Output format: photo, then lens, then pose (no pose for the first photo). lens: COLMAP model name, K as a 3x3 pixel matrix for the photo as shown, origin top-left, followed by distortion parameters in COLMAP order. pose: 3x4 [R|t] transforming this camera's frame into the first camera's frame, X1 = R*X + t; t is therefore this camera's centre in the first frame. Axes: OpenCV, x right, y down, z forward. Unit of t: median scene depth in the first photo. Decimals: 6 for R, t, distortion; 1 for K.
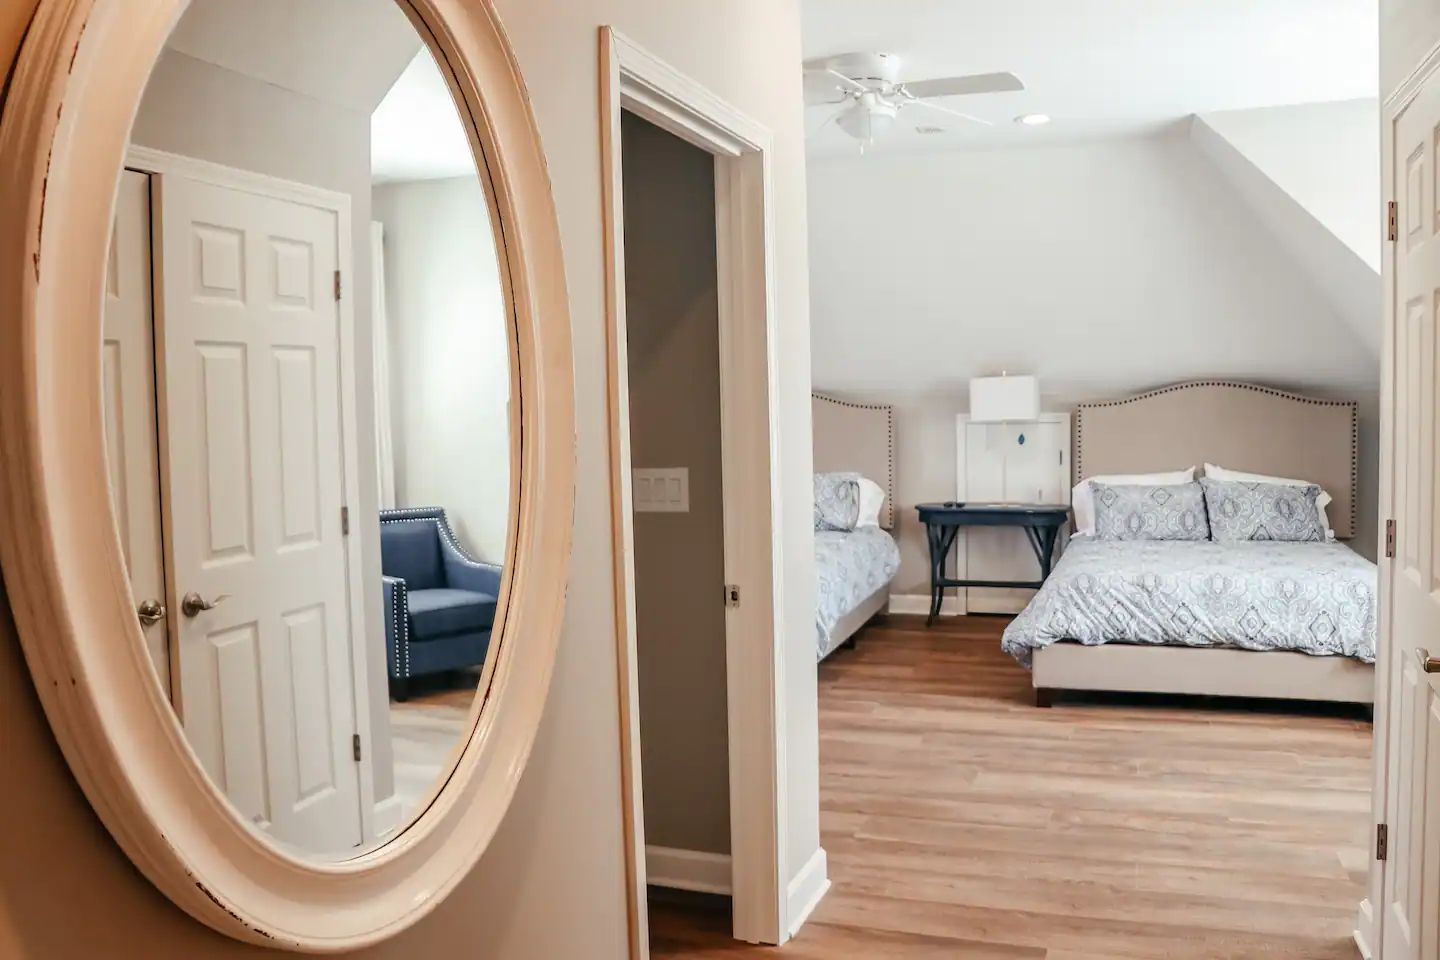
lens RADIAL K [[1194.2, 0, 719.2], [0, 1194.2, 485.8], [0, 0, 1]] dist [-0.151876, 0.116866]
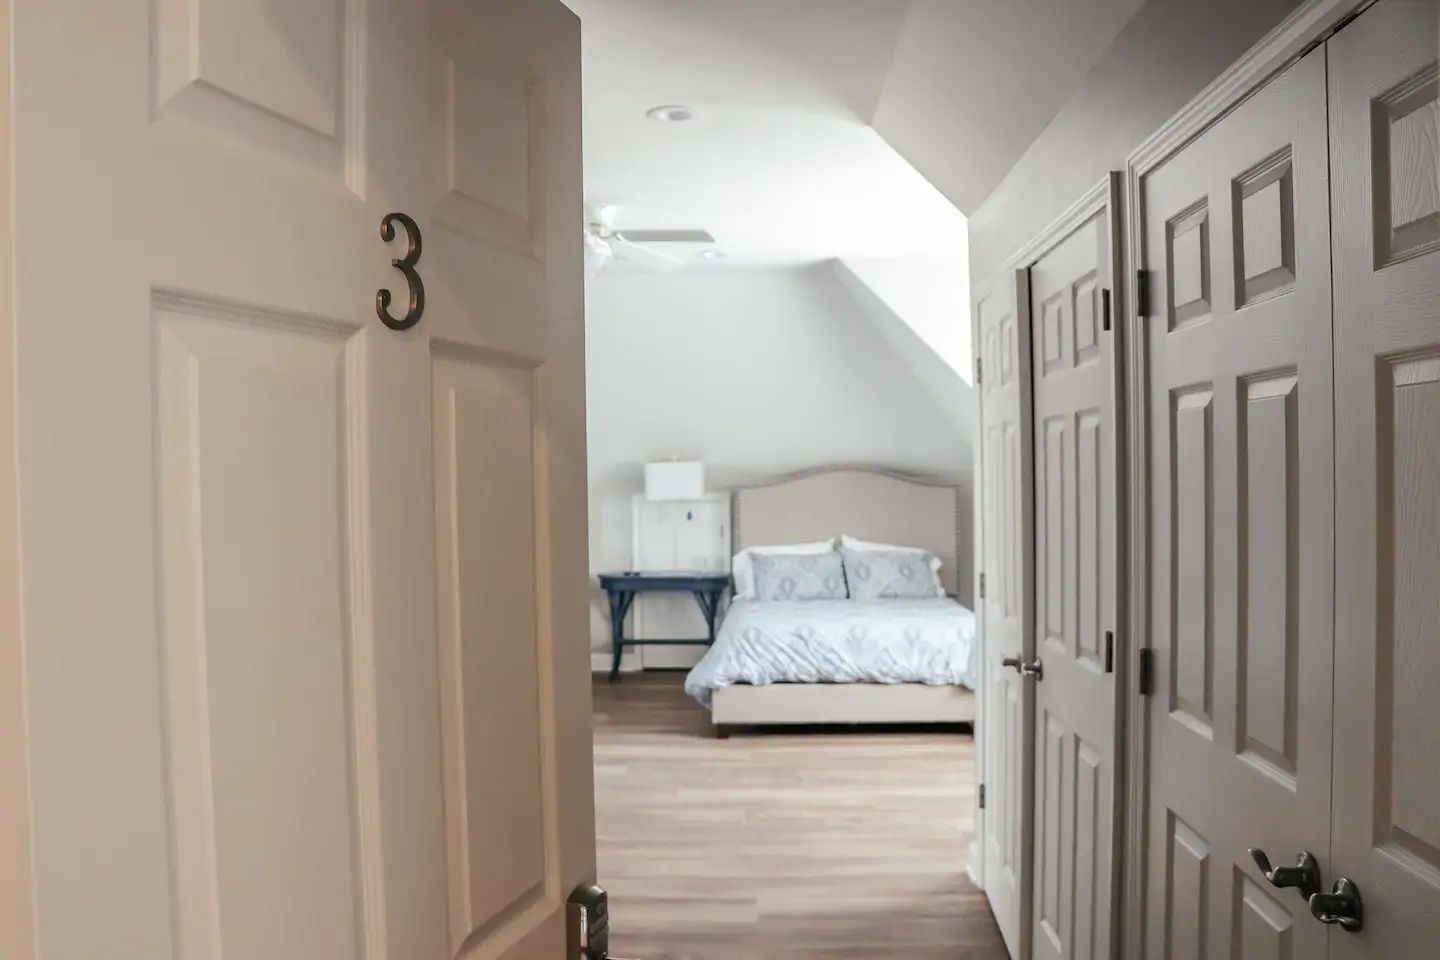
lens RADIAL K [[1194.2, 0, 720.1], [0, 1194.2, 475.6], [0, 0, 1]] dist [-0.151876, 0.116866]
pose [[0.953711, 0.010667, 0.300536, -0.095926], [0.010634, 0.997549, -0.069153, 0.003624], [-0.300537, 0.069148, 0.951260, -0.175419]]
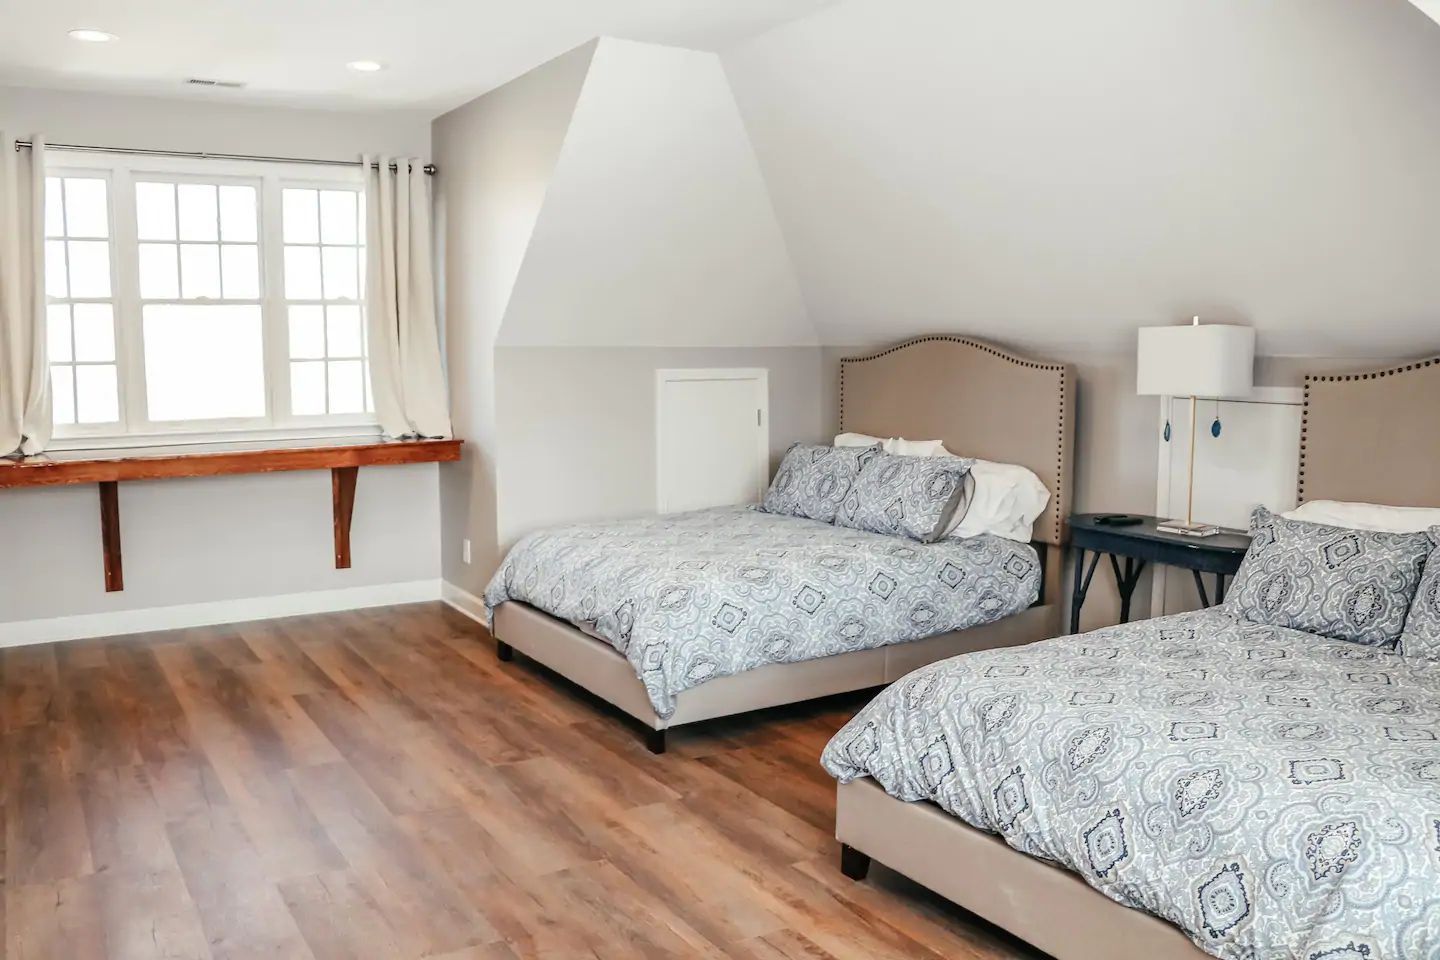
lens RADIAL K [[1194.2, 0, 715.6], [0, 1194.2, 478.1], [0, 0, 1]] dist [-0.151876, 0.116866]
pose [[0.785308, 0.091564, -0.612297, 0.596524], [-0.060732, 0.995626, 0.070995, -0.056914], [0.616120, -0.018567, 0.787434, 0.504293]]
